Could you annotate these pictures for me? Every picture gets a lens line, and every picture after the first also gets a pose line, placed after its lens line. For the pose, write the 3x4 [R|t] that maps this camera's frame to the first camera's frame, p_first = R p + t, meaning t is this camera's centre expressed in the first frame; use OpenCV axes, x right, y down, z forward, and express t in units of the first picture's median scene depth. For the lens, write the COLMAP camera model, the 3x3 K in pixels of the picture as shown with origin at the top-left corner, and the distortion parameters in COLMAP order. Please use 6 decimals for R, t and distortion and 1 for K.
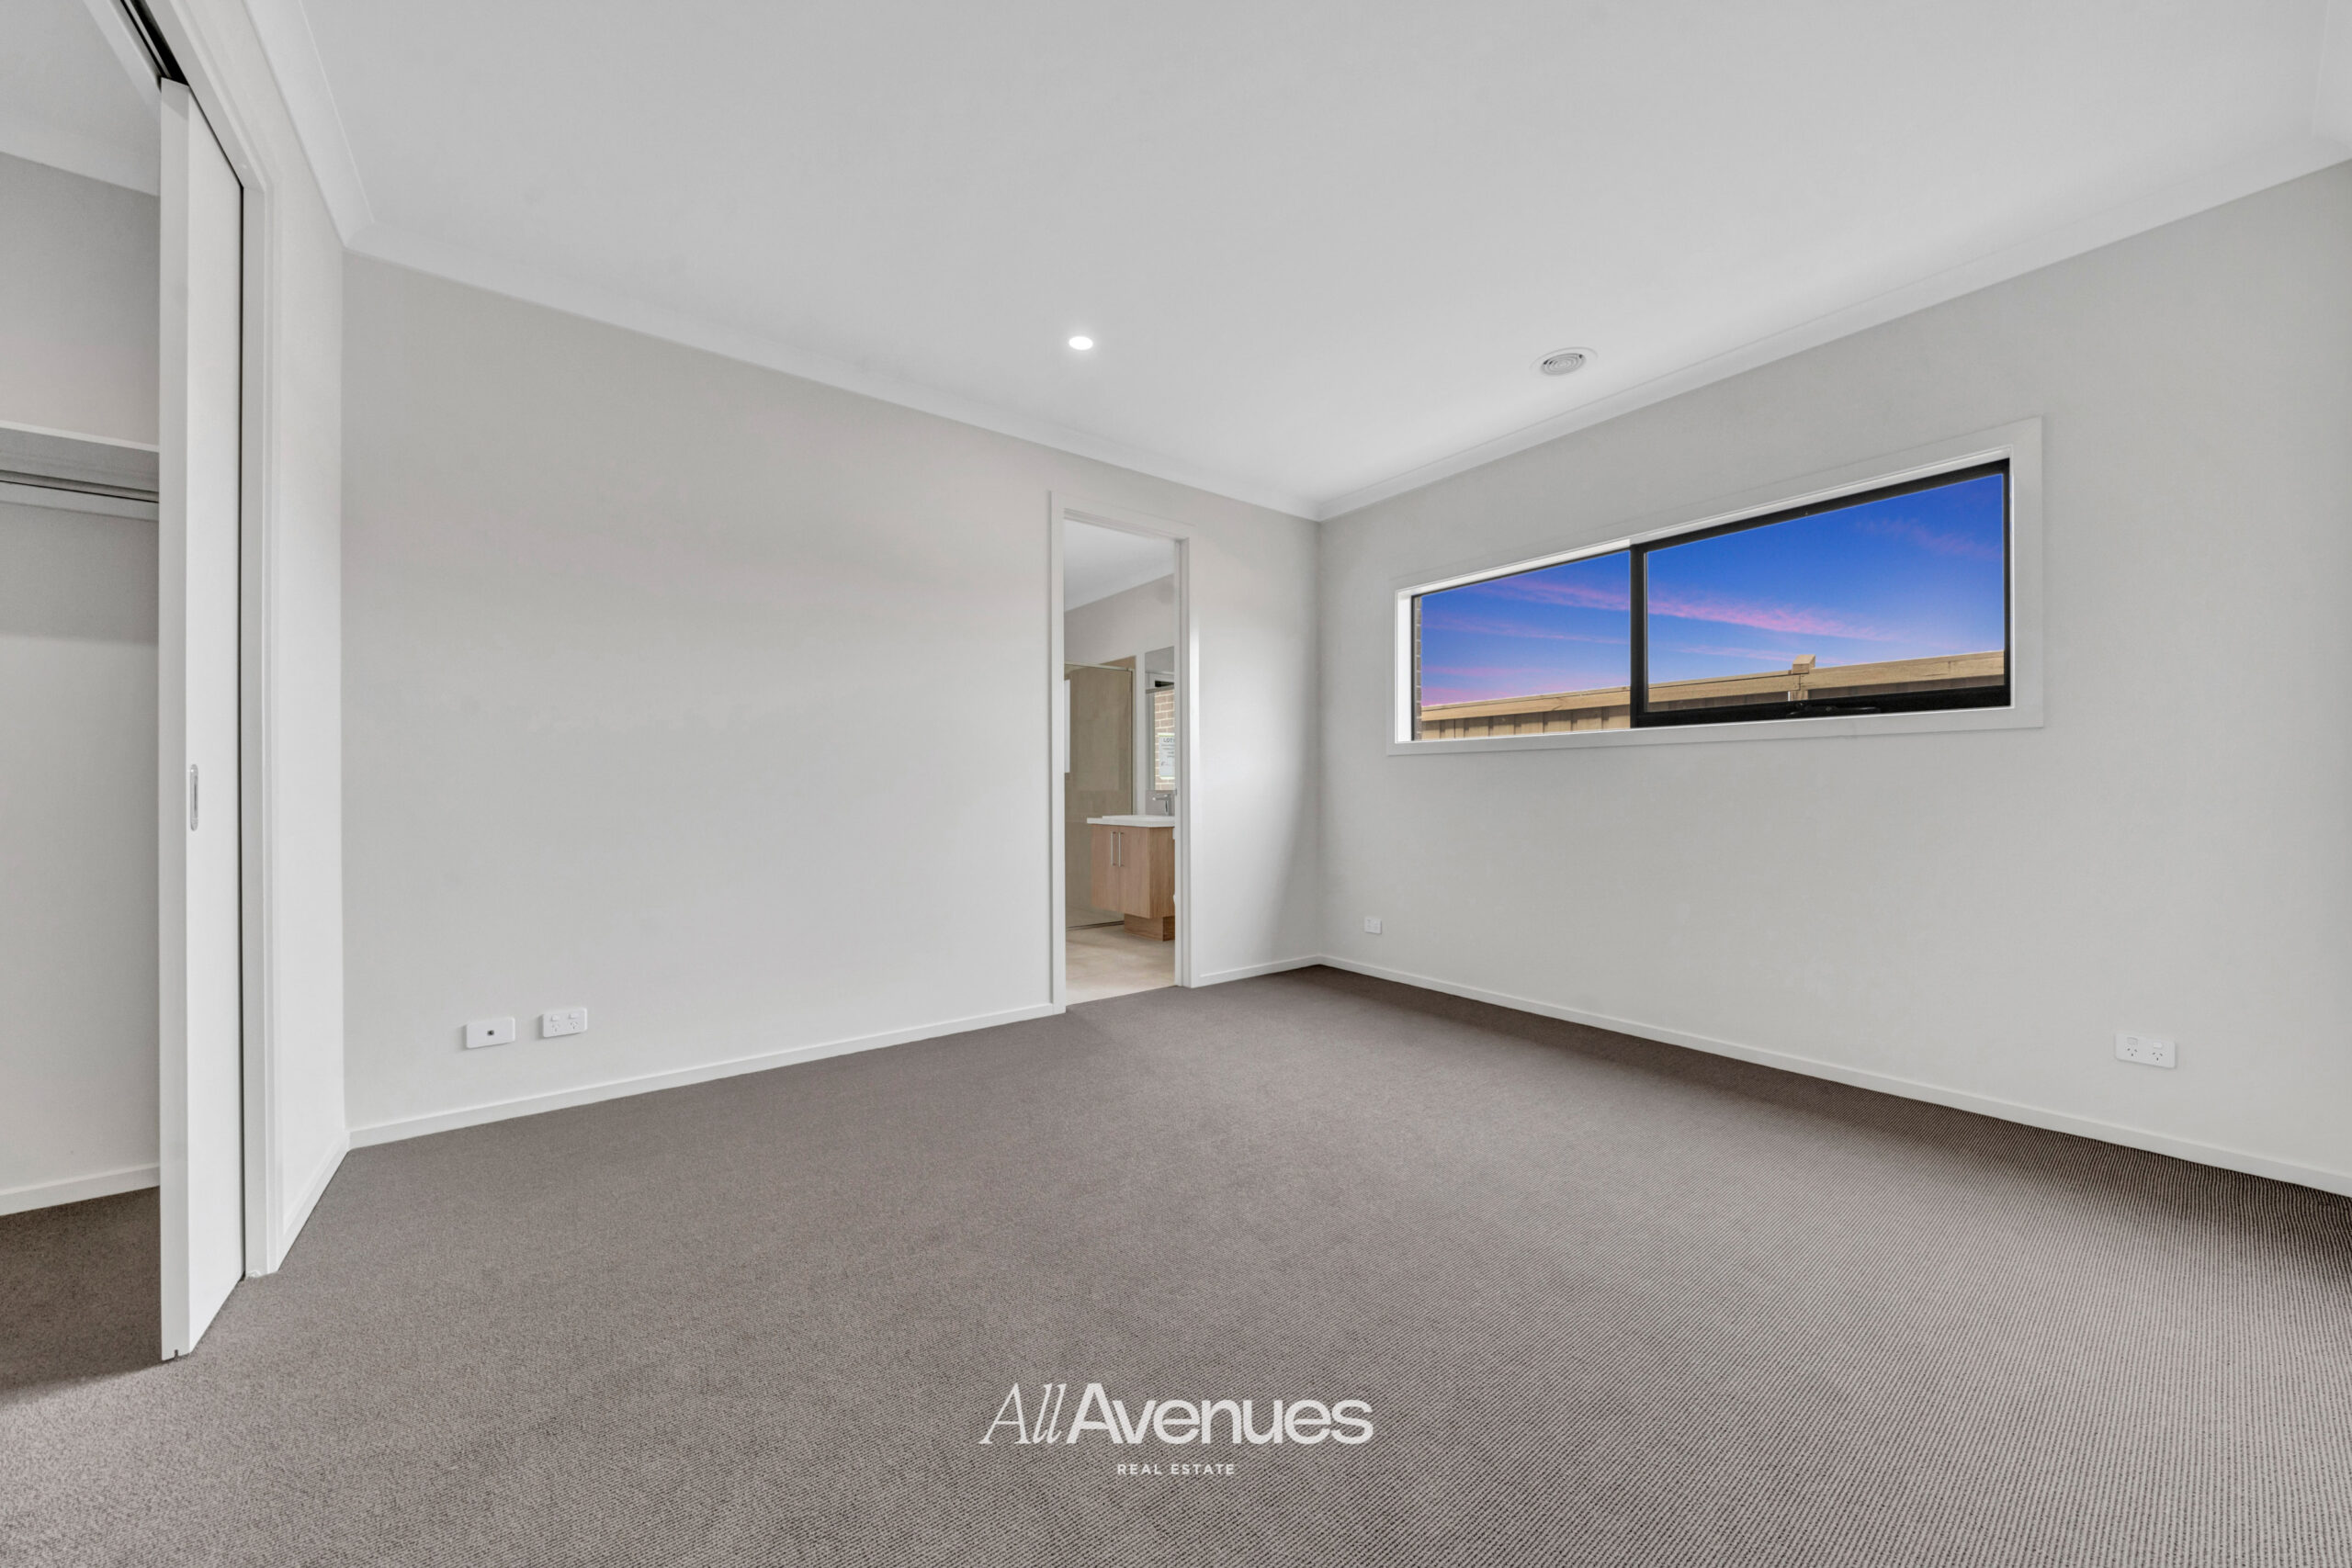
lens RADIAL K [[819.3, 0, 1179.5], [0, 819.3, 793.9], [0, 0, 1]] dist [-0.012232, -0.000306]
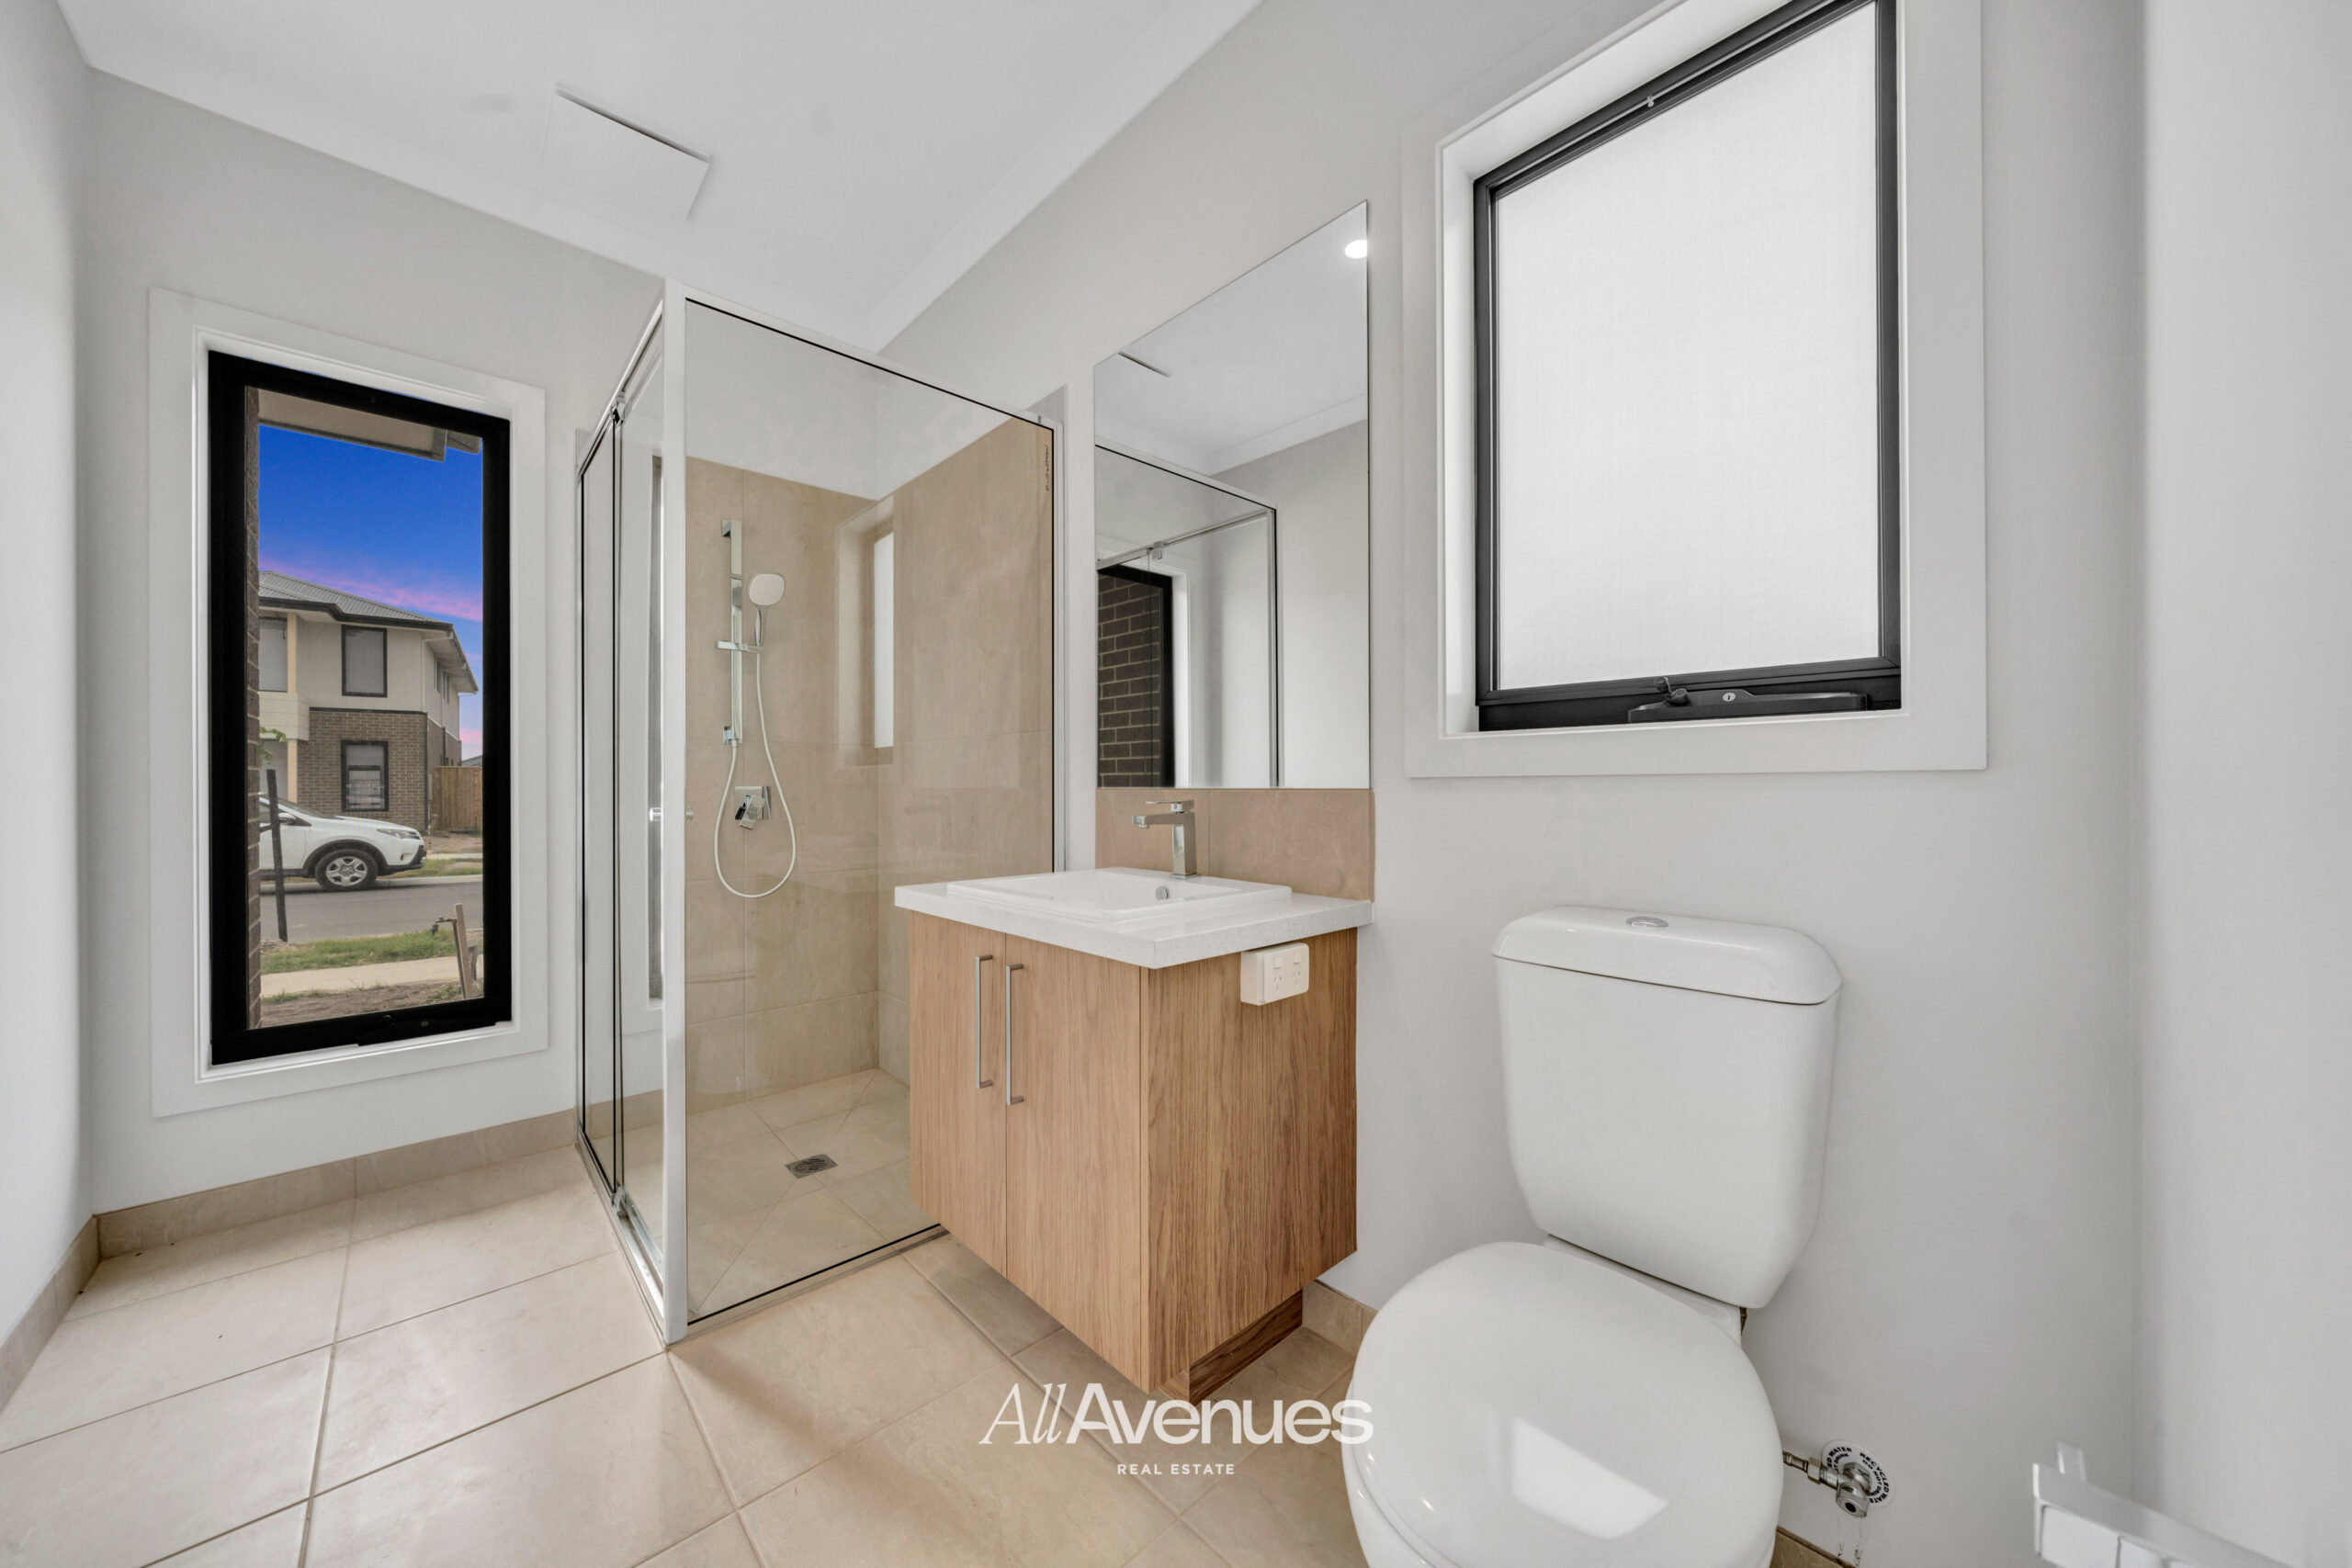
lens RADIAL K [[819.3, 0, 1180.3], [0, 819.3, 770.1], [0, 0, 1]] dist [-0.012232, -0.000306]
pose [[0.993400, -0.008059, 0.114419, -0.049659], [0.007693, 0.999964, 0.003640, -0.011730], [-0.114444, -0.002736, 0.993426, 0.753080]]
